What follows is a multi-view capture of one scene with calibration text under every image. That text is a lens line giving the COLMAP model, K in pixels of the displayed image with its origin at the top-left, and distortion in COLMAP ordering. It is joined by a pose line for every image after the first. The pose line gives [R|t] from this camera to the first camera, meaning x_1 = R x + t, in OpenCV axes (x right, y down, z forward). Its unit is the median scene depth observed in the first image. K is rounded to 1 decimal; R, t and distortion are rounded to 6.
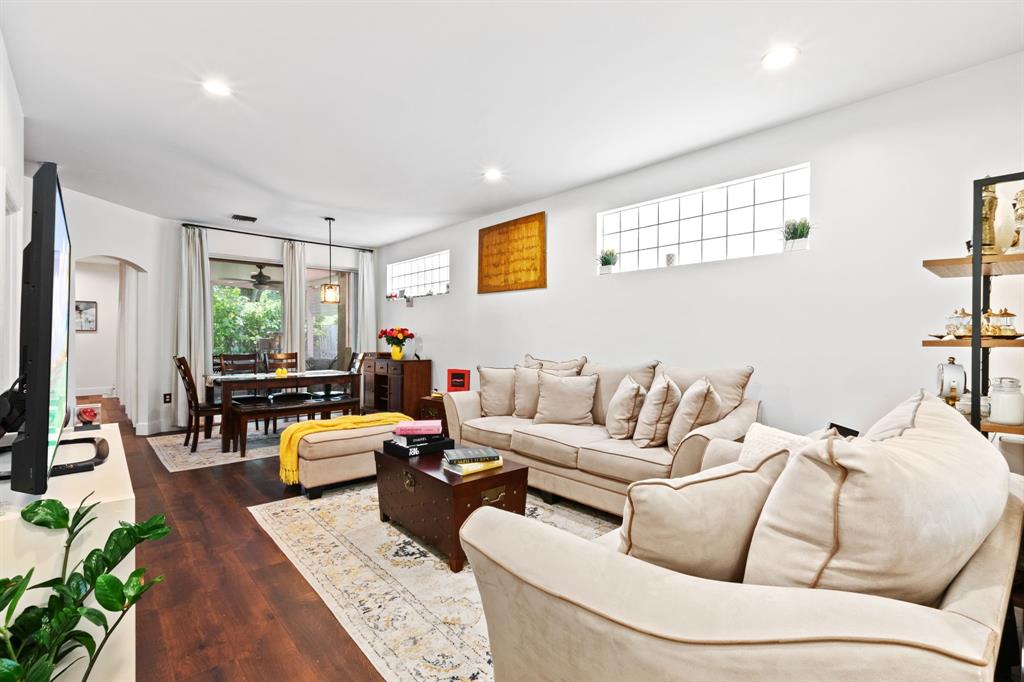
lens RADIAL K [[474.8, 0, 502.4], [0, 474.8, 336.9], [0, 0, 1]] dist [0.001475, -0.002167]
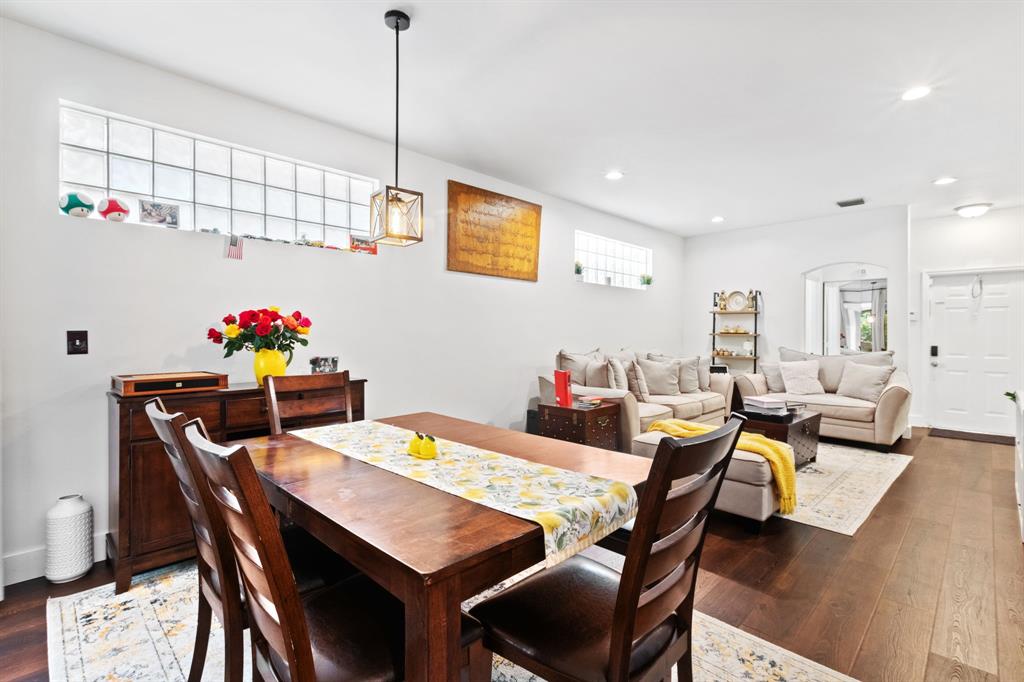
lens RADIAL K [[474.8, 0, 511.8], [0, 474.8, 338.3], [0, 0, 1]] dist [0.001475, -0.002167]
pose [[-0.076176, -0.010553, 0.997039, -0.866536], [-0.000705, 0.999944, 0.010530, 0.003099], [-0.997094, 0.000100, -0.076179, 1.092471]]
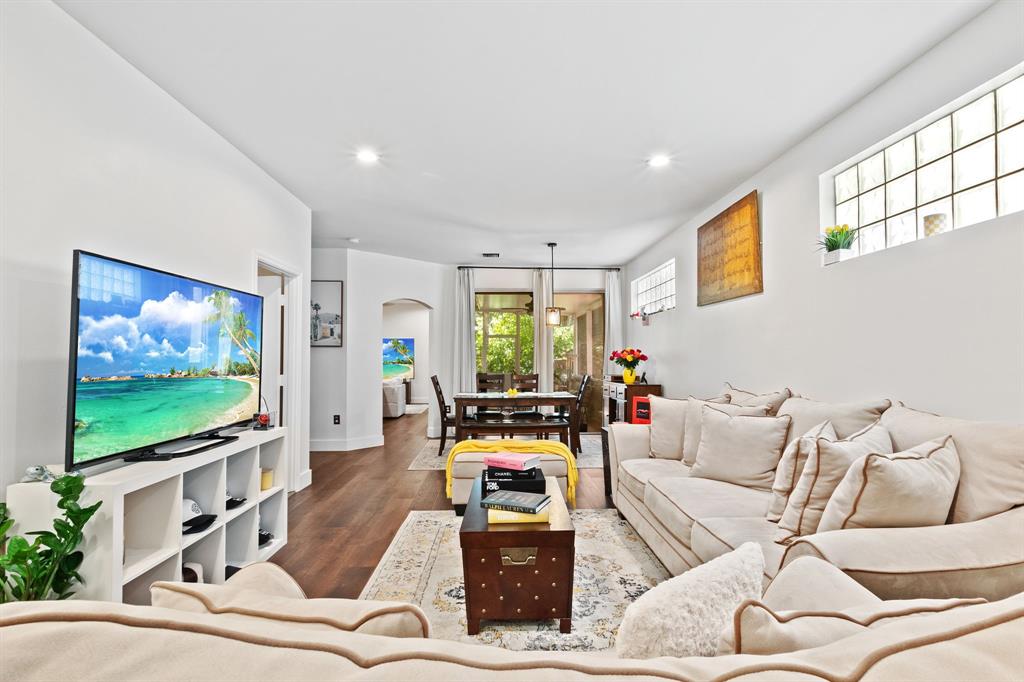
lens RADIAL K [[474.8, 0, 495.5], [0, 474.8, 344.1], [0, 0, 1]] dist [0.001475, -0.002167]
pose [[0.763708, -0.024364, -0.645101, 0.240138], [0.007299, 0.999550, -0.029110, -0.004412], [0.645520, 0.017523, 0.763542, 0.167659]]
